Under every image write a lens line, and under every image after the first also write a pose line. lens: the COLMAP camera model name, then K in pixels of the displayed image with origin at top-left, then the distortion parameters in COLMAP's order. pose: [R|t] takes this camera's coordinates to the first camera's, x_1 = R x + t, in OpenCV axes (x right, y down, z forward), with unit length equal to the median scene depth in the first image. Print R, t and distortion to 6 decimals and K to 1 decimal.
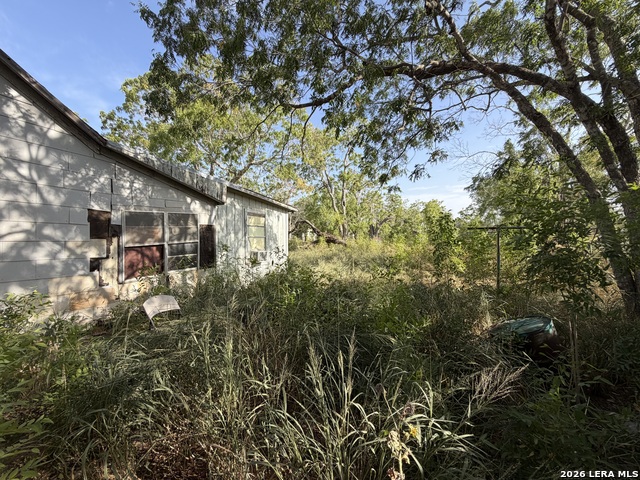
lens RADIAL K [[253.9, 0, 320.0], [0, 253.9, 240.0], [0, 0, 1]] dist [-0.000172, -0.000103]
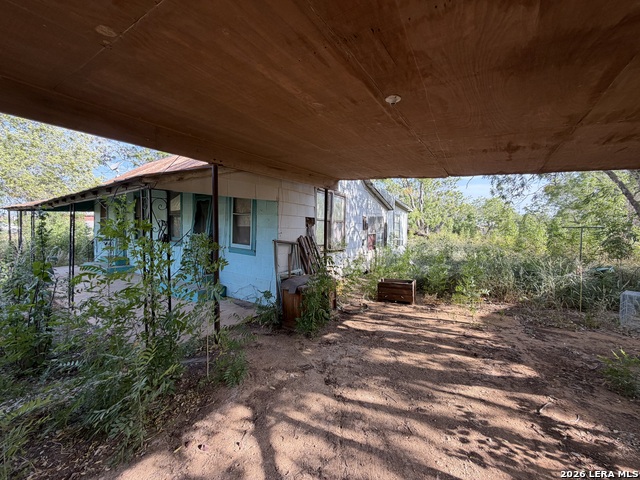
lens RADIAL K [[253.9, 0, 320.0], [0, 253.9, 240.0], [0, 0, 1]] dist [-0.000172, -0.000103]
pose [[0.989990, 0.026571, -0.138615, -0.689051], [-0.021798, 0.999120, 0.035836, 0.006163], [0.139445, -0.032456, 0.989698, -0.793503]]
